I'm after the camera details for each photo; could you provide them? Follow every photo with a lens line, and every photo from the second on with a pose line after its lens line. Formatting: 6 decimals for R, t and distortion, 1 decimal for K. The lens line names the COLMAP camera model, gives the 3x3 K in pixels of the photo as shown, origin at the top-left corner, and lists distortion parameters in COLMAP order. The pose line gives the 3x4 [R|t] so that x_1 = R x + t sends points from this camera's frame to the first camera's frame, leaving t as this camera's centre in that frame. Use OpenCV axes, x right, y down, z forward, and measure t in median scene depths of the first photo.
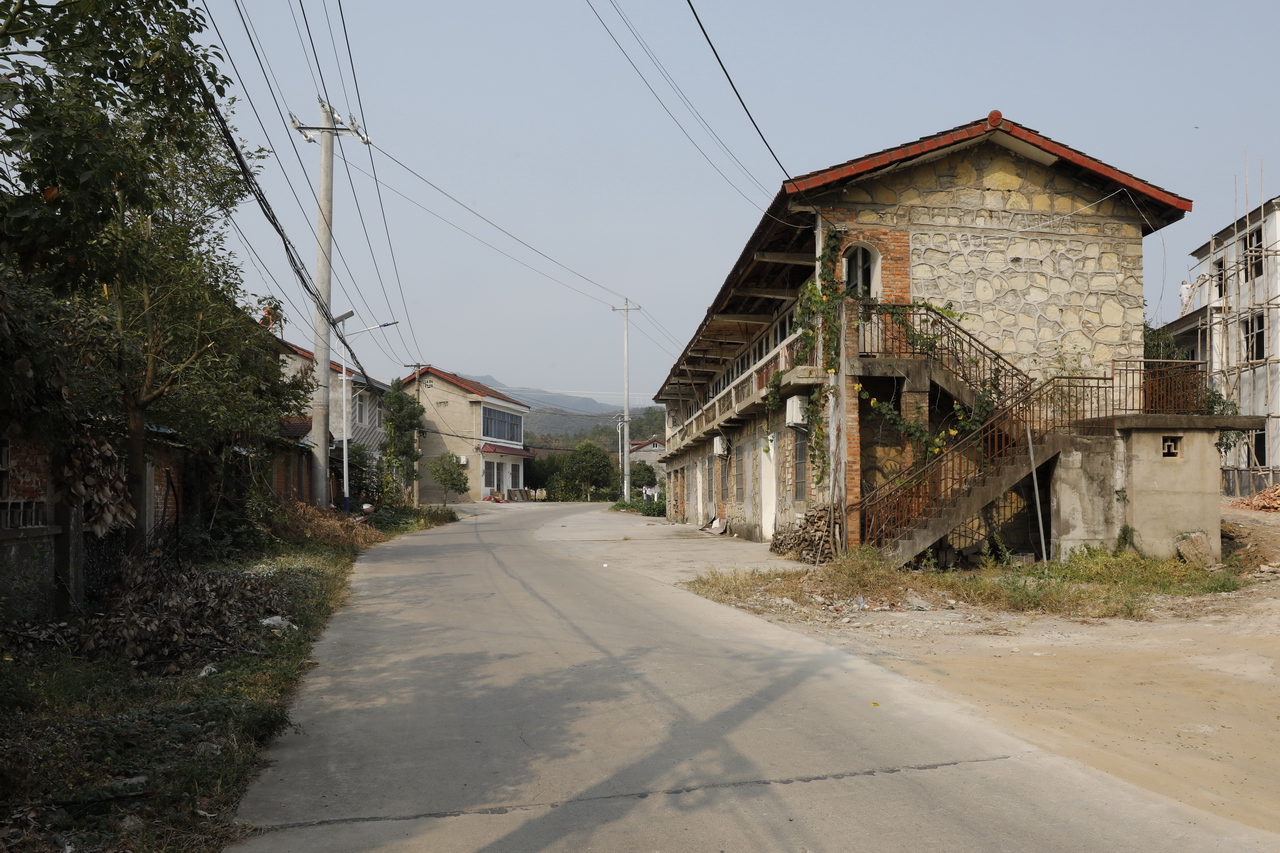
lens RADIAL K [[877.7, 0, 672.7], [0, 877.7, 481.4], [0, 0, 1]] dist [-0.063953, -0.001356]
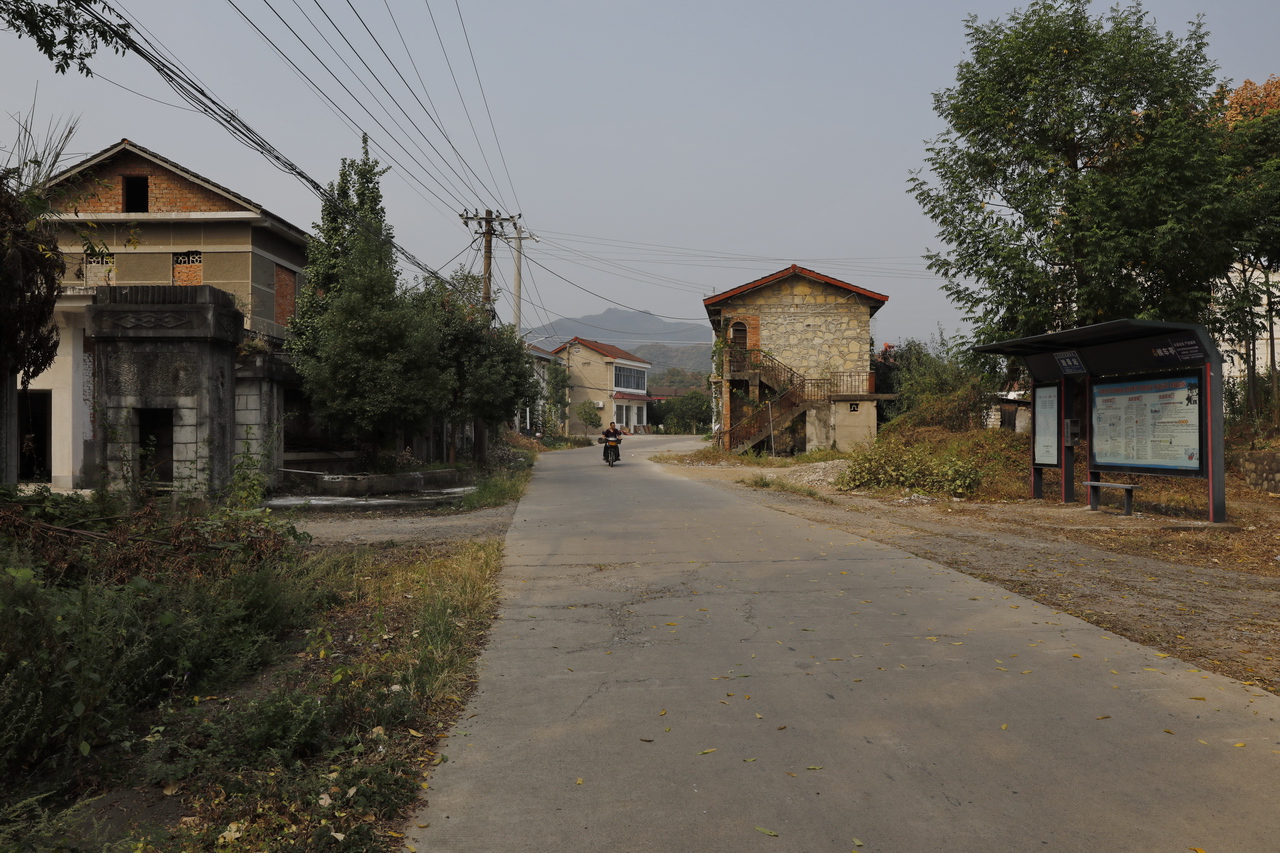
lens RADIAL K [[1105.9, 0, 639.5], [0, 1105.9, 427.7], [0, 0, 1]] dist [0.002303, 0.000108]
pose [[0.972668, 0.000422, -0.232200, 0.641843], [0.002160, 0.999939, 0.010868, -0.016582], [0.232190, -0.011072, 0.972607, -1.965217]]
